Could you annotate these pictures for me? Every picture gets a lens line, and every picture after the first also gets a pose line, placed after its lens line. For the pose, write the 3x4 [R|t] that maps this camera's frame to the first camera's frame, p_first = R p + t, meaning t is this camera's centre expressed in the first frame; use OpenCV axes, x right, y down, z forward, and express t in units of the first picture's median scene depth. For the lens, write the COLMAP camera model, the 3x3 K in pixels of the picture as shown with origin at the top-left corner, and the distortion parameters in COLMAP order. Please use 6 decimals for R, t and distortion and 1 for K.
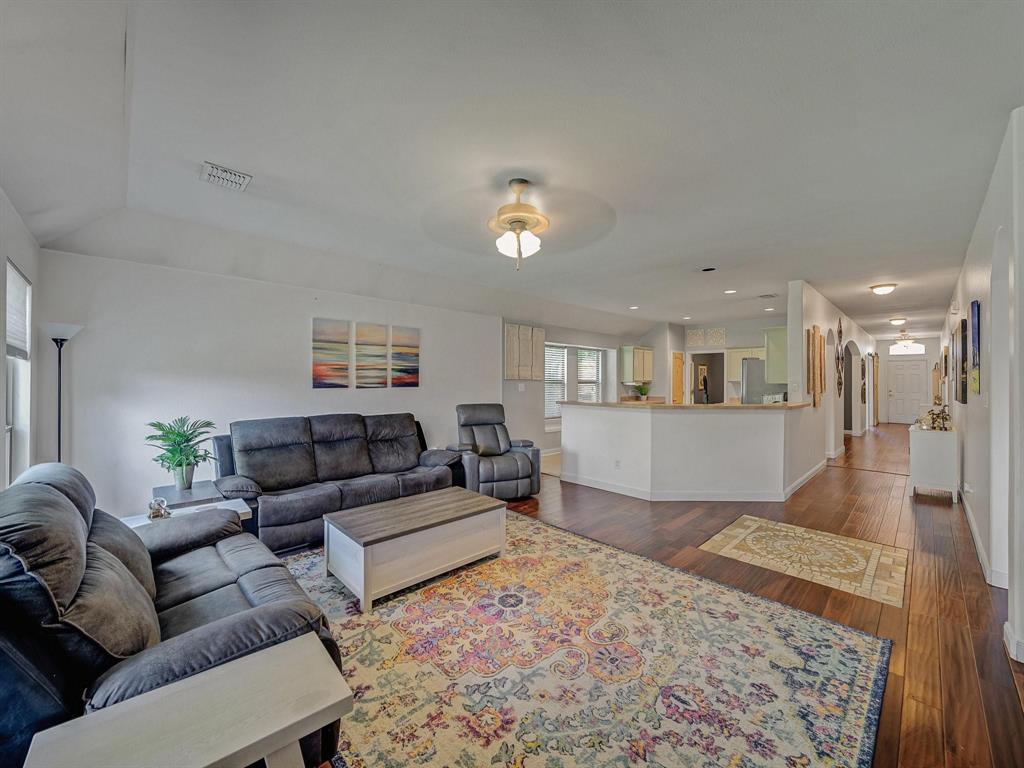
lens RADIAL K [[404.6, 0, 514.2], [0, 404.6, 378.7], [0, 0, 1]] dist [0.002156, -0.001434]
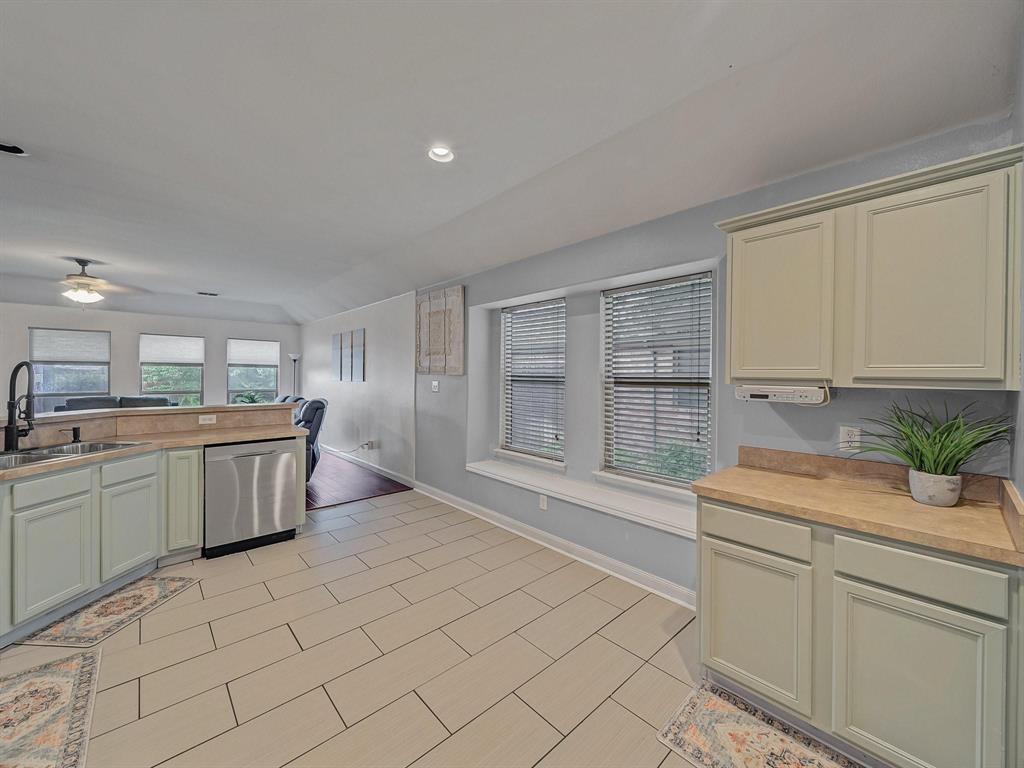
lens RADIAL K [[404.6, 0, 517.6], [0, 404.6, 376.7], [0, 0, 1]] dist [0.002156, -0.001434]
pose [[-0.028126, -0.000177, -0.999604, 1.882674], [-0.002539, 0.999997, -0.000106, 0.014334], [0.999601, 0.002535, -0.028127, 3.223857]]
